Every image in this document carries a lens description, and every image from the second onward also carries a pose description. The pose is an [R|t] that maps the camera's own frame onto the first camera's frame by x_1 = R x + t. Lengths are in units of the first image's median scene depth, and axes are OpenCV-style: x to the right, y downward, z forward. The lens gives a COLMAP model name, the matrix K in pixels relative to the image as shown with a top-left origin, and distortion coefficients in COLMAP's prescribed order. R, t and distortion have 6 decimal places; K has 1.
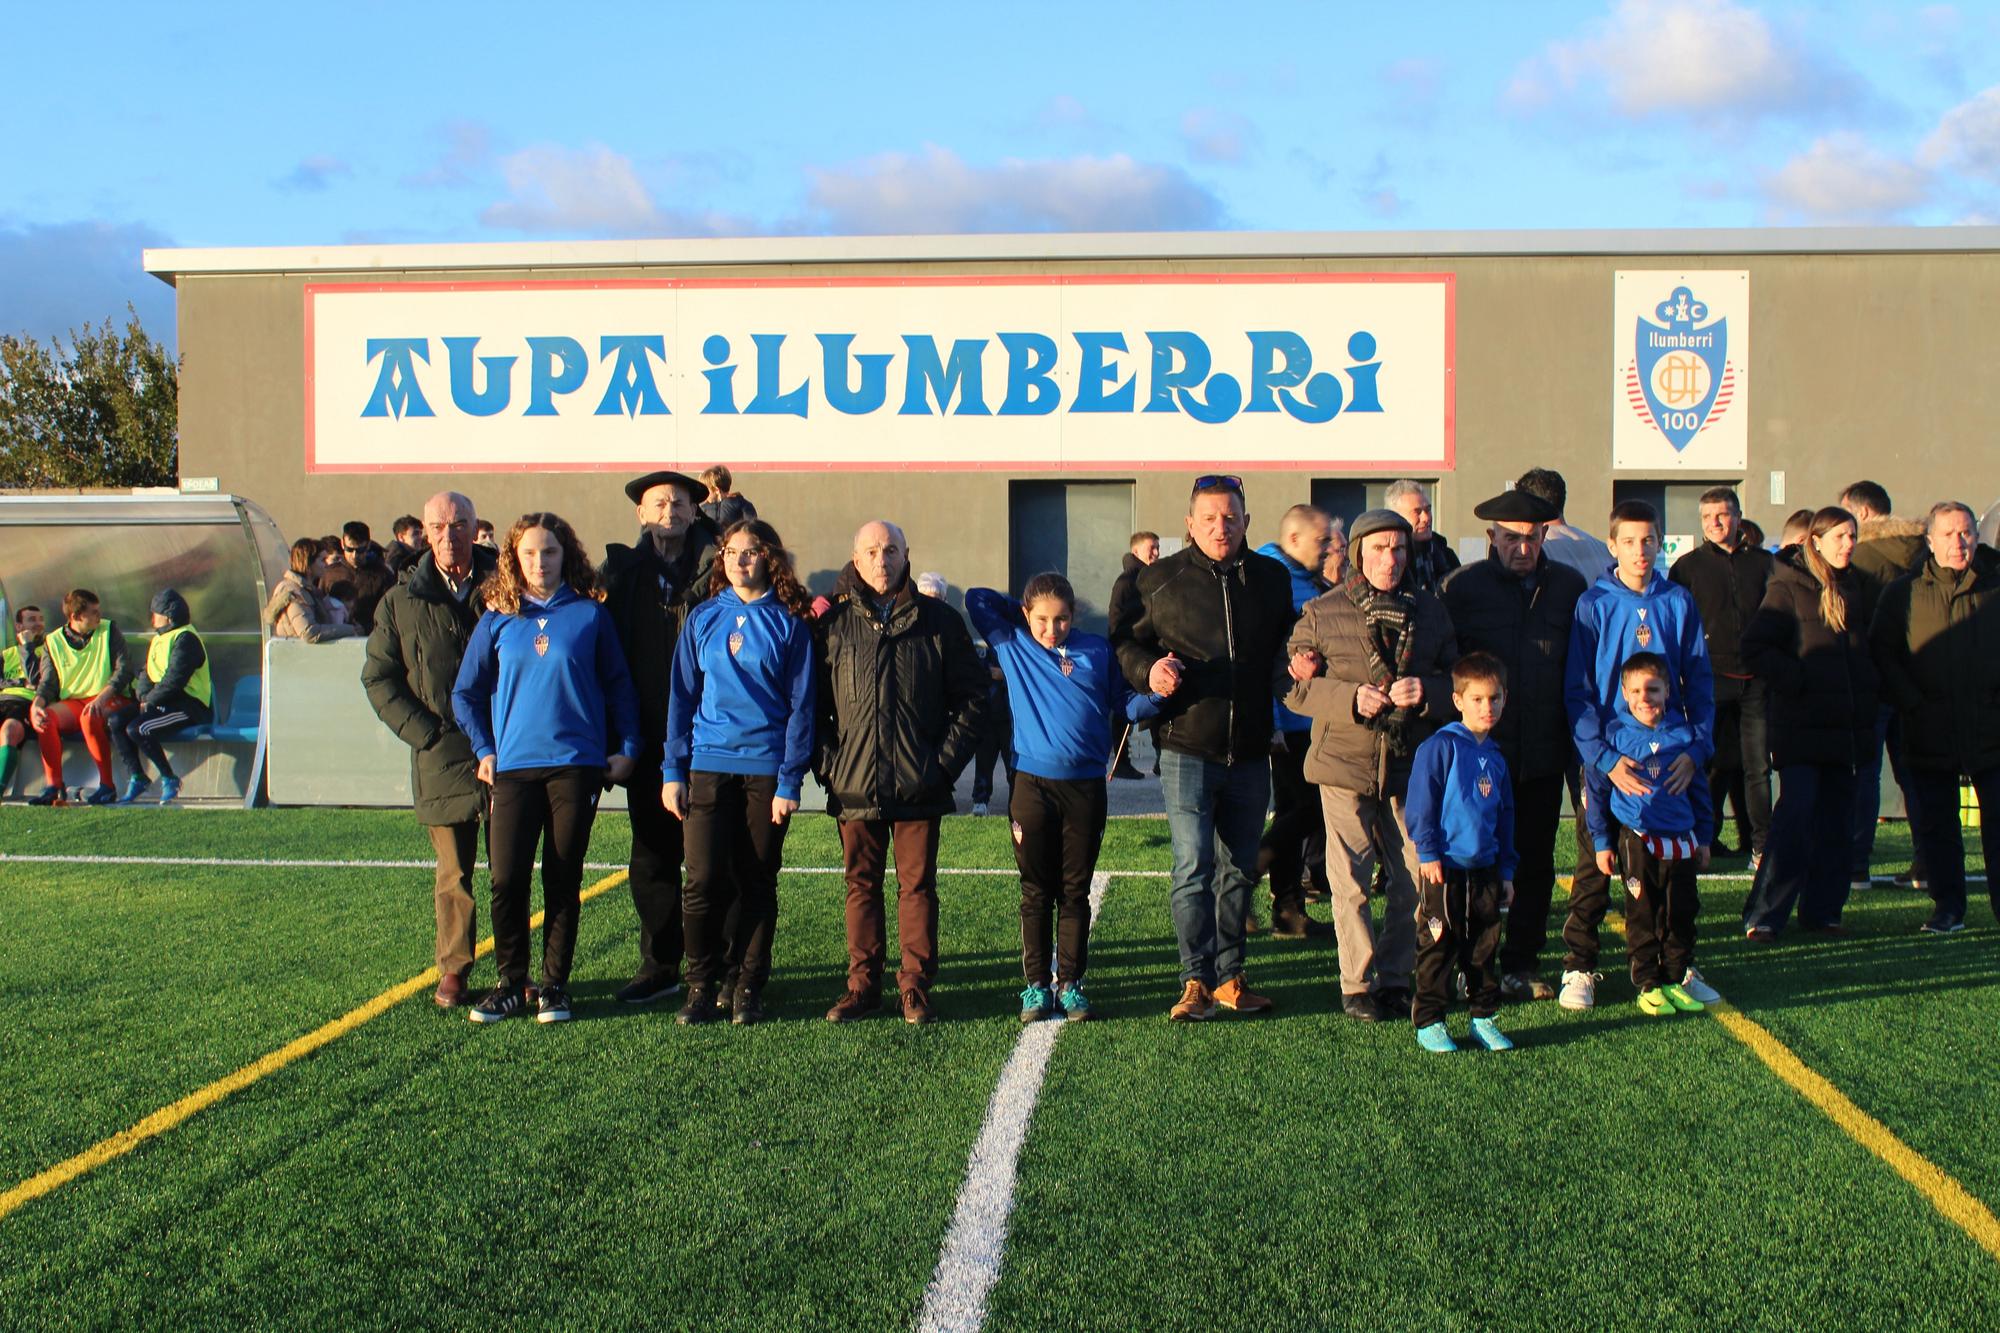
lens RADIAL K [[1961.8, 0, 1000.0], [0, 1961.8, 666.5], [0, 0, 1]] dist [-0.041656, 0.022581]
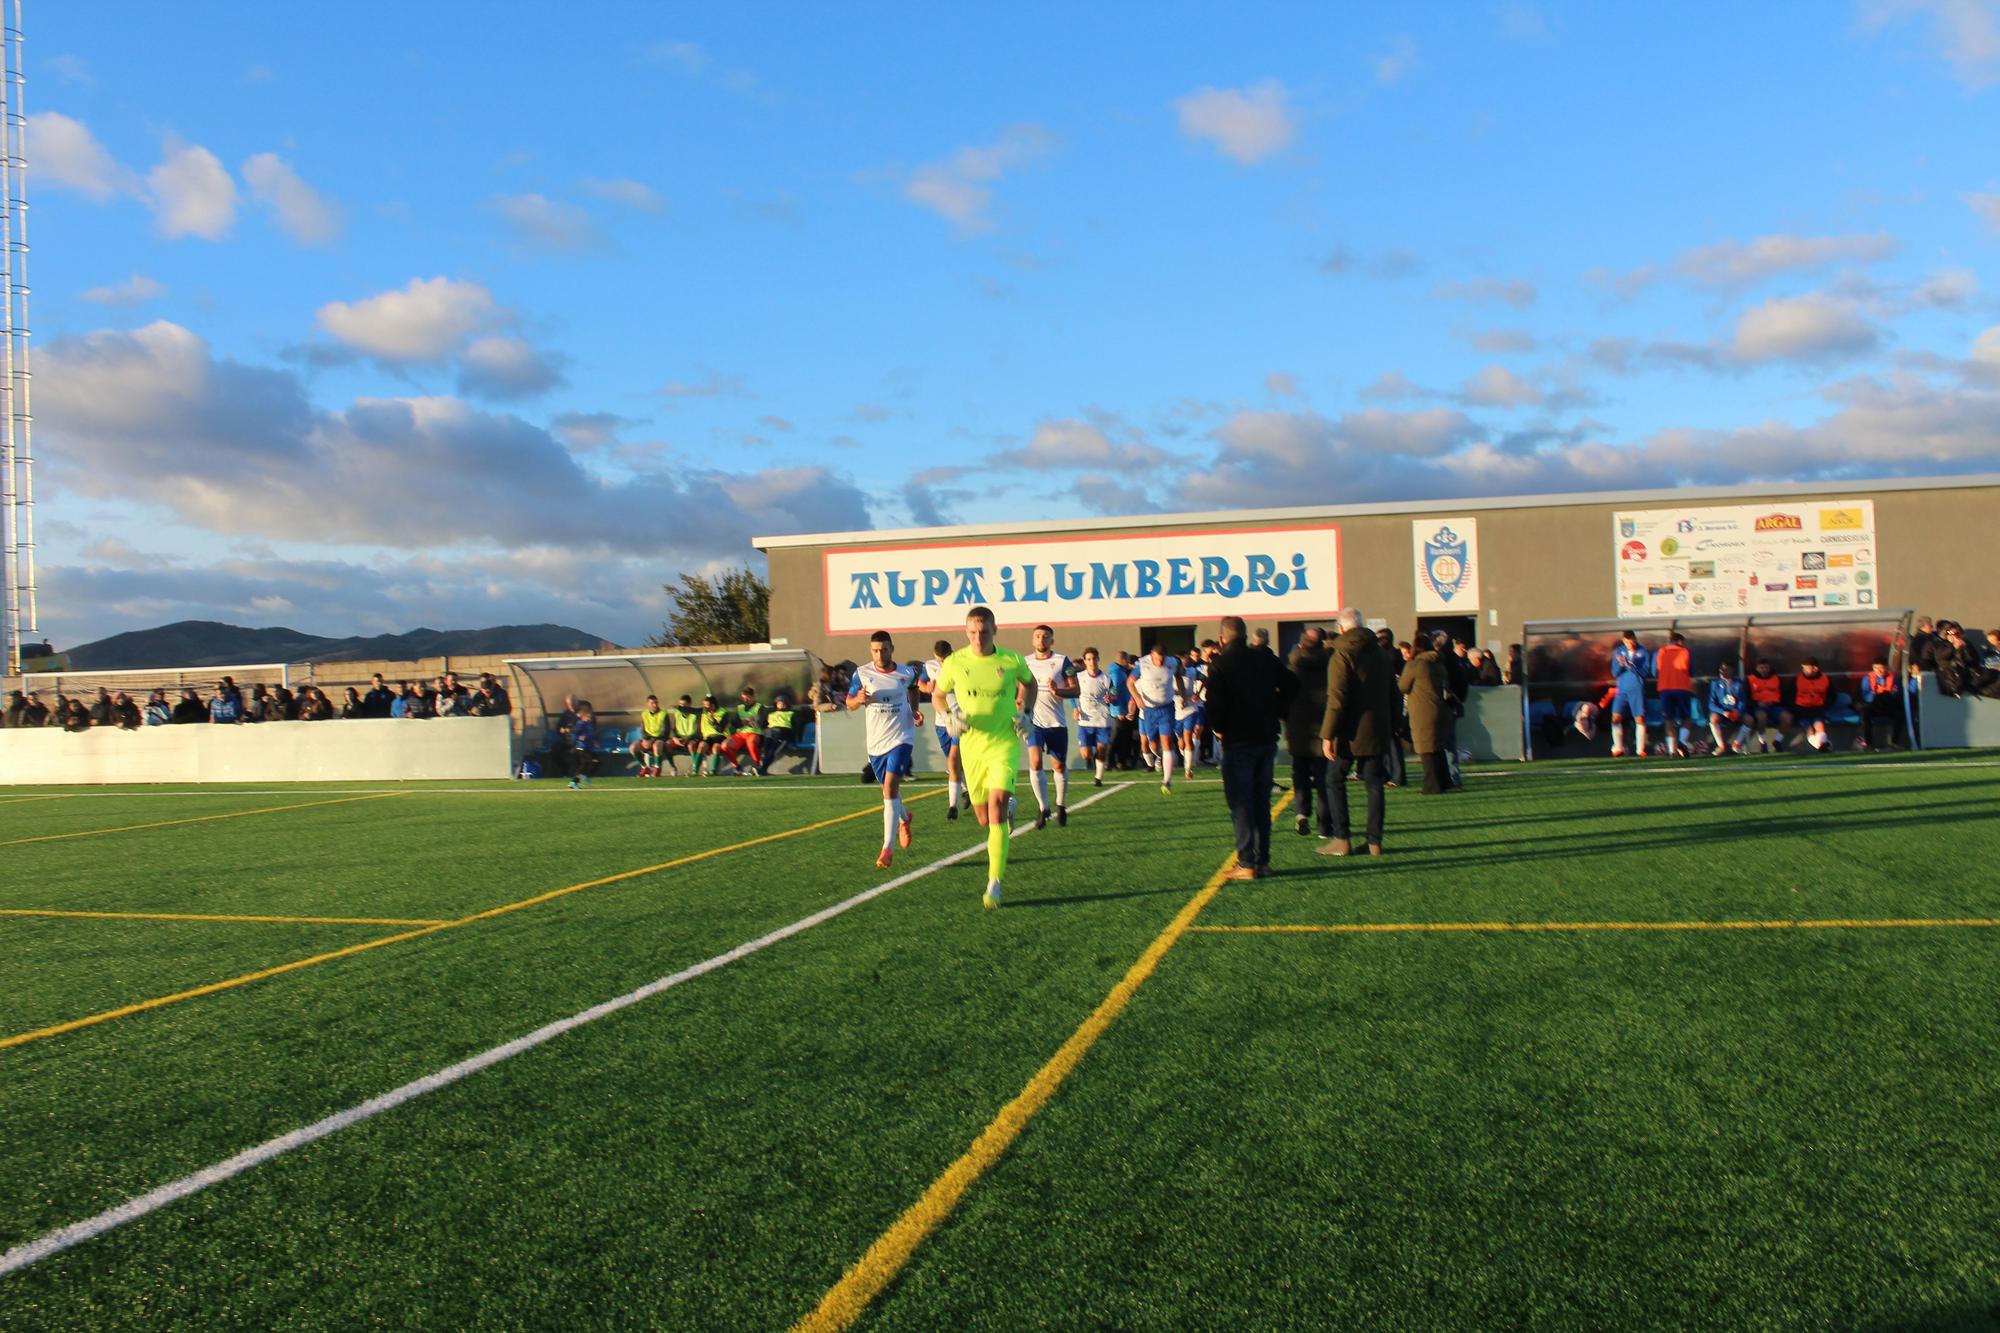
lens RADIAL K [[1703.6, 0, 984.1], [0, 1703.6, 657.9], [0, 0, 1]] dist [-0.164919, 0.158455]
pose [[0.984717, -0.035013, -0.170609, 0.156772], [0.027787, 0.998620, -0.044562, 0.019399], [0.171933, 0.039140, 0.984331, -0.903608]]
